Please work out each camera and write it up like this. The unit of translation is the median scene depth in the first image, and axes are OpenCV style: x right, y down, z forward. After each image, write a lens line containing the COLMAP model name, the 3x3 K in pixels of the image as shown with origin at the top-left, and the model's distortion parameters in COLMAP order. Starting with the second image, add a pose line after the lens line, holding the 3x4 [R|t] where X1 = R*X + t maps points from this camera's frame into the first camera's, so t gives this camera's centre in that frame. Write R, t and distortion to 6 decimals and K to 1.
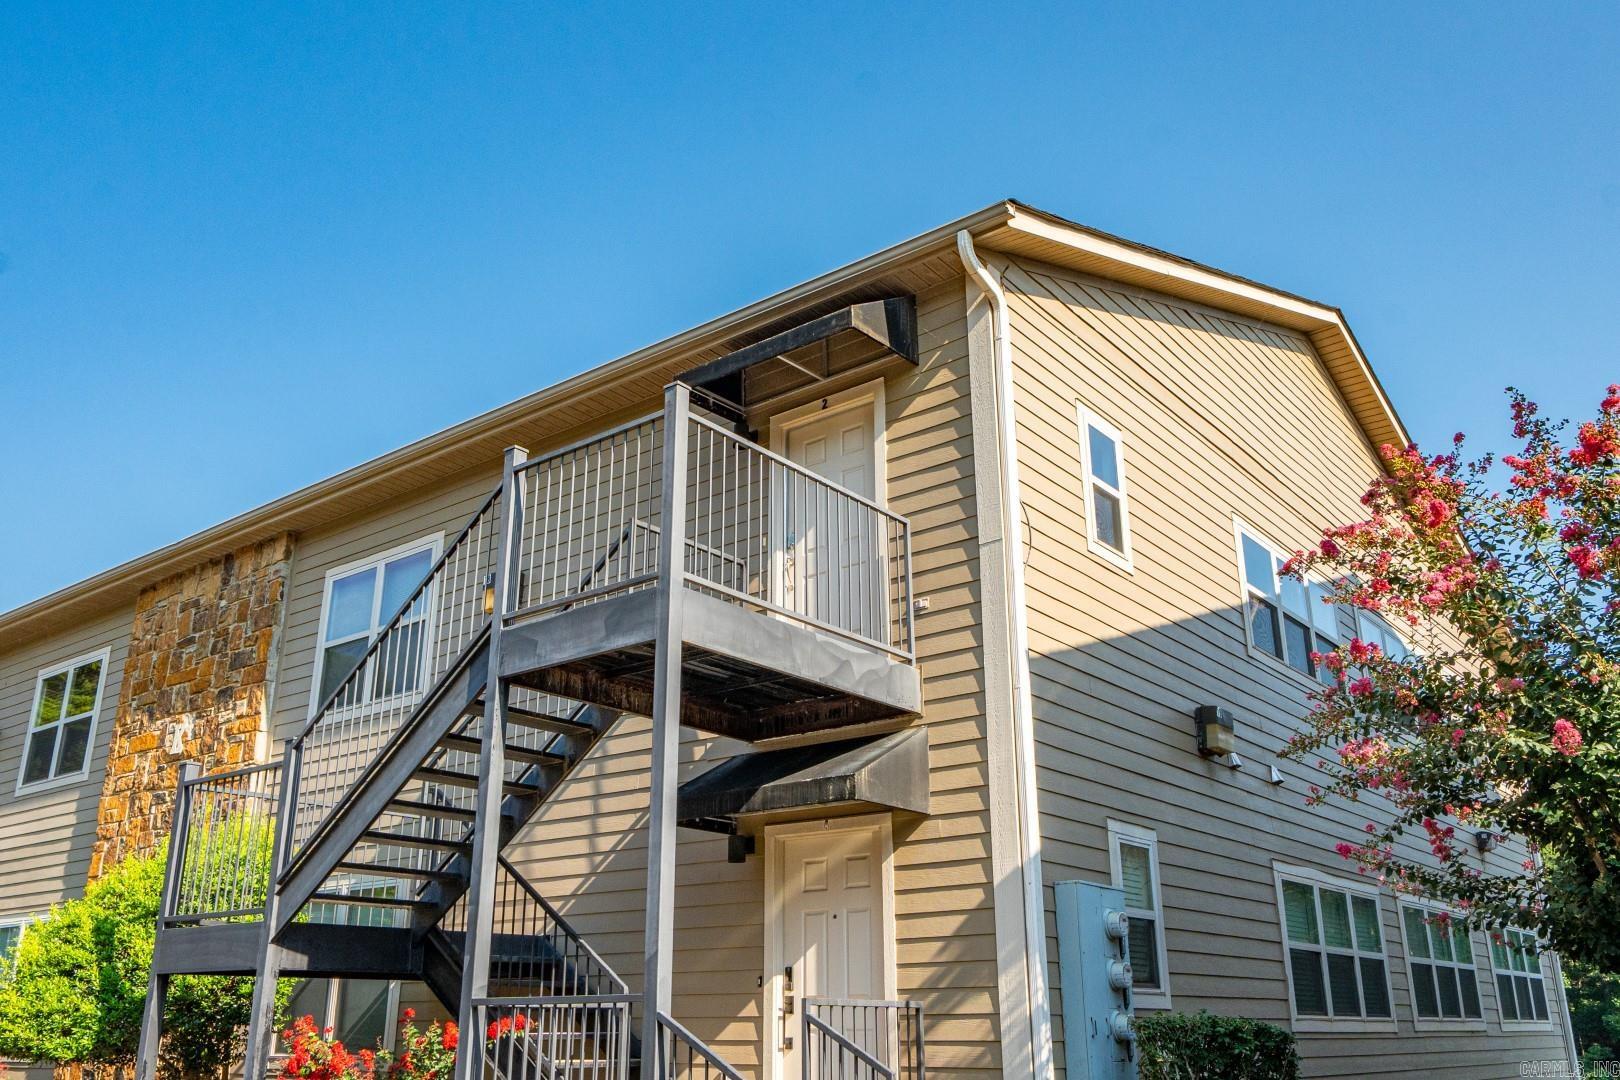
lens RADIAL K [[1349.1, 0, 808.5], [0, 1349.1, 541.4], [0, 0, 1]] dist [-0.009635, -0.000607]
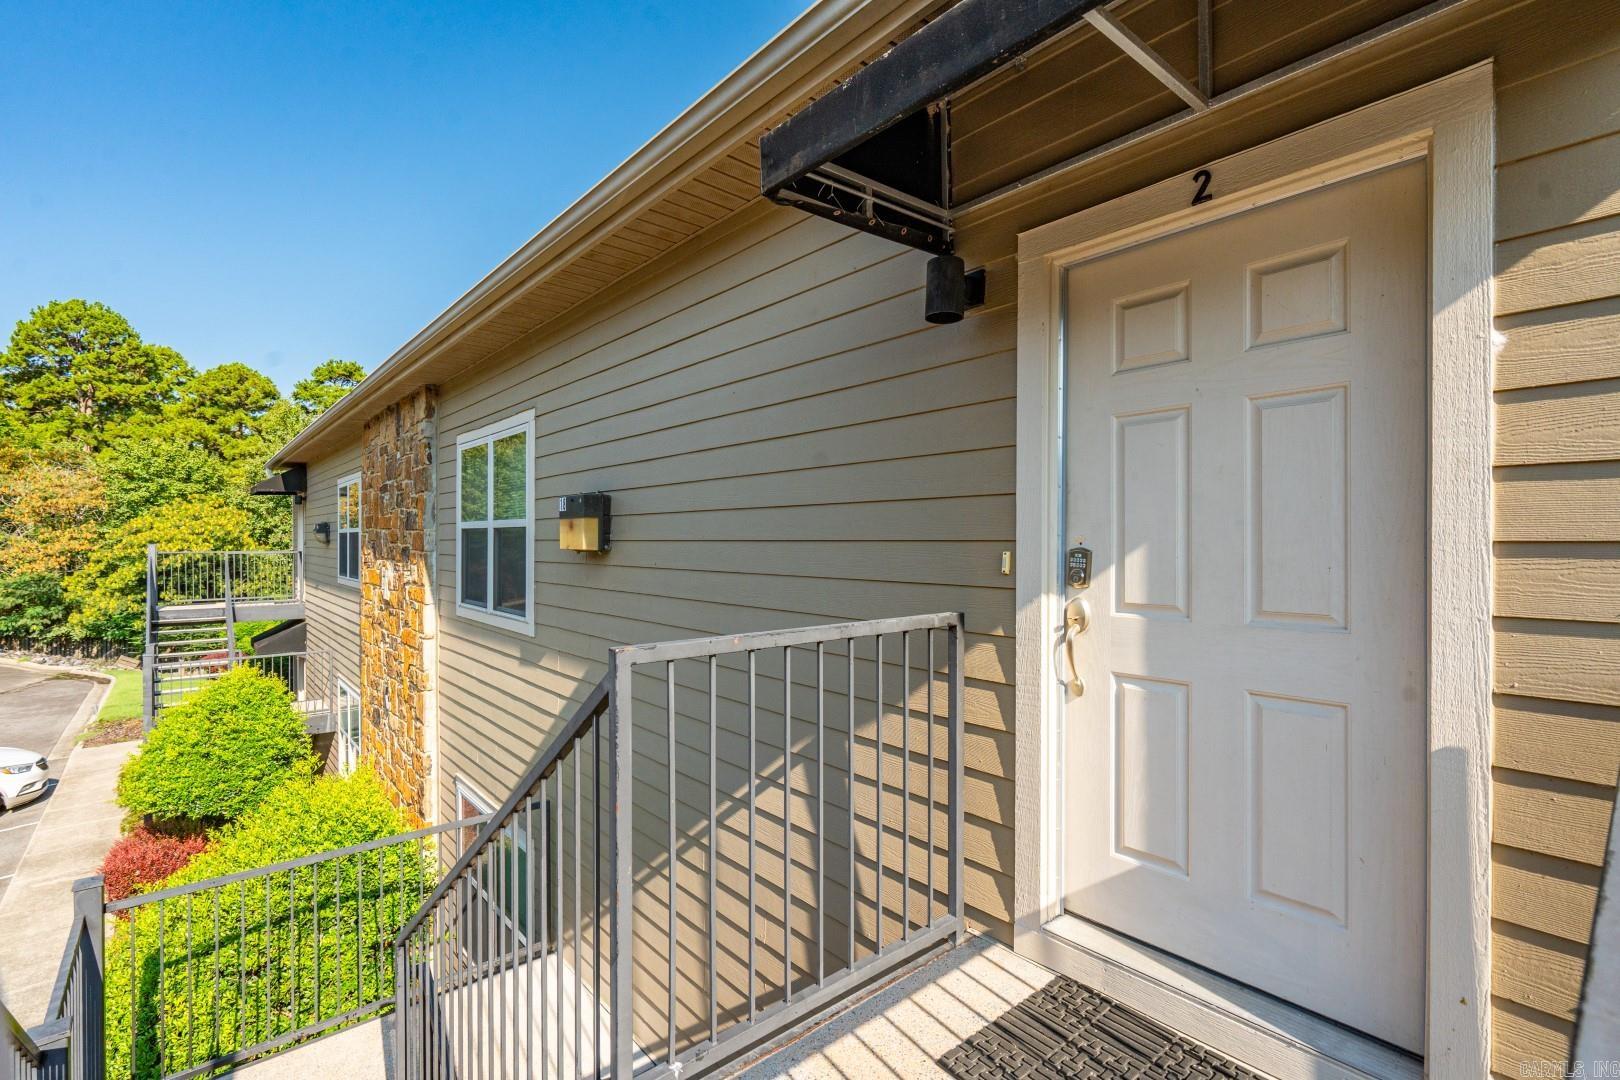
lens RADIAL K [[731.2, 0, 808.4], [0, 731.2, 532.2], [0, 0, 1]] dist [-0.006903, 0.001115]
pose [[0.982113, 0.001169, -0.188290, -0.048779], [0.061618, 0.942925, 0.327254, -0.083770], [0.177926, -0.333002, 0.925987, 0.763871]]
